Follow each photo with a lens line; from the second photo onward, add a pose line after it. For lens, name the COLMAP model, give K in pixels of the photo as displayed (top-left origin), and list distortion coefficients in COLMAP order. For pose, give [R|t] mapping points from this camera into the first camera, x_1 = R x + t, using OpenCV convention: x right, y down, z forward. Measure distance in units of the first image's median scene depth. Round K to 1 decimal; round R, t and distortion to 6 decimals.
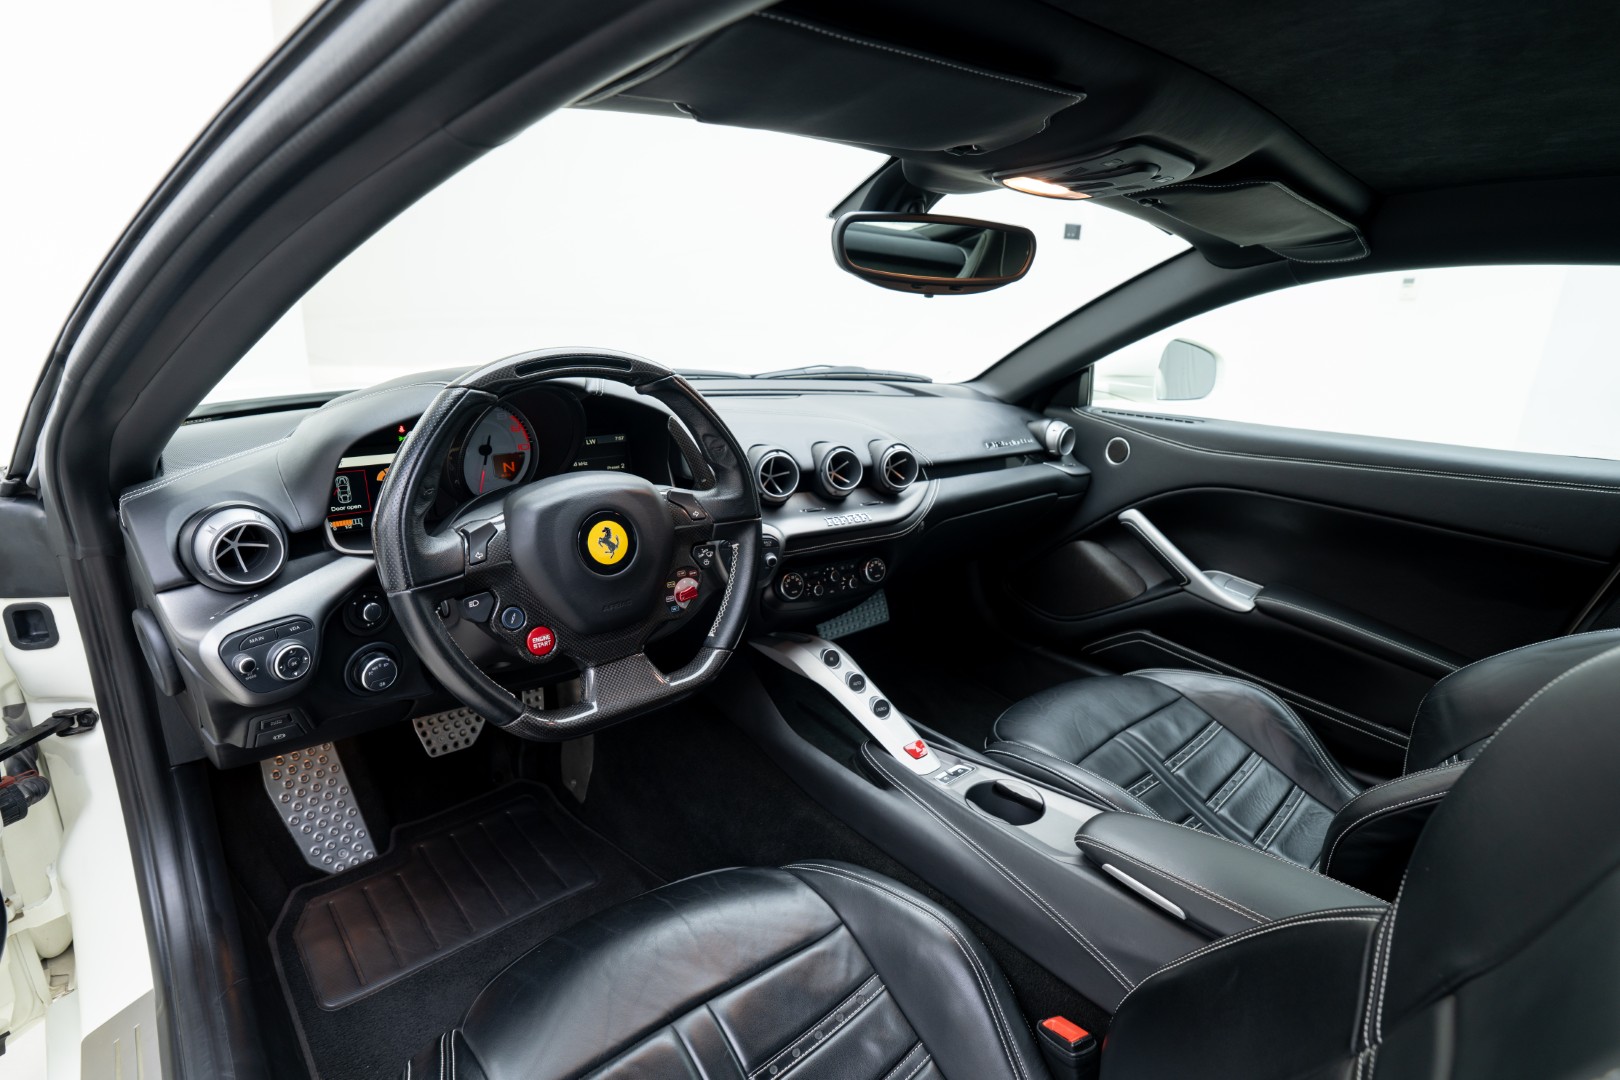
lens RADIAL K [[741.7, 0, 812.4], [0, 741.7, 541.8], [0, 0, 1]] dist [-0.001133, -0.000008]
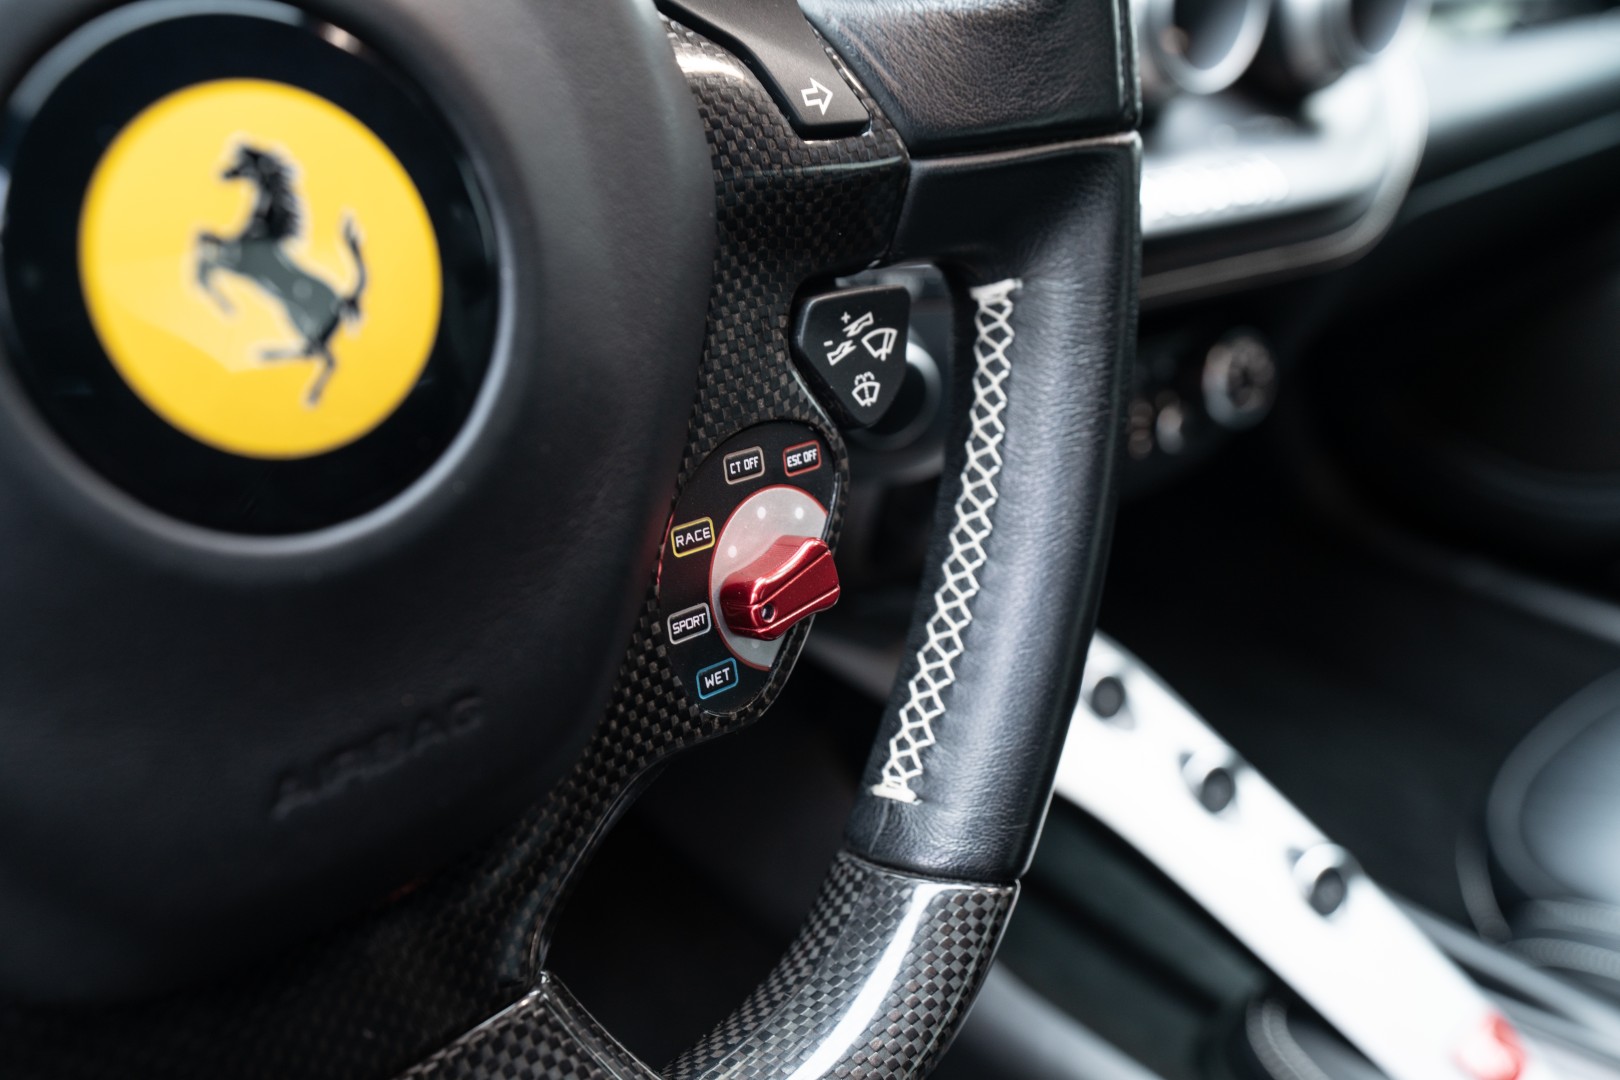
lens RADIAL K [[1648.2, 0, 808.6], [0, 1648.2, 540.0], [0, 0, 1]] dist [0.017210, 0.000000]
pose [[0.999588, -0.011493, 0.026298, -0.168868], [0.007339, 0.988207, 0.152949, 0.003117], [-0.027746, -0.152693, 0.987884, 0.622341]]
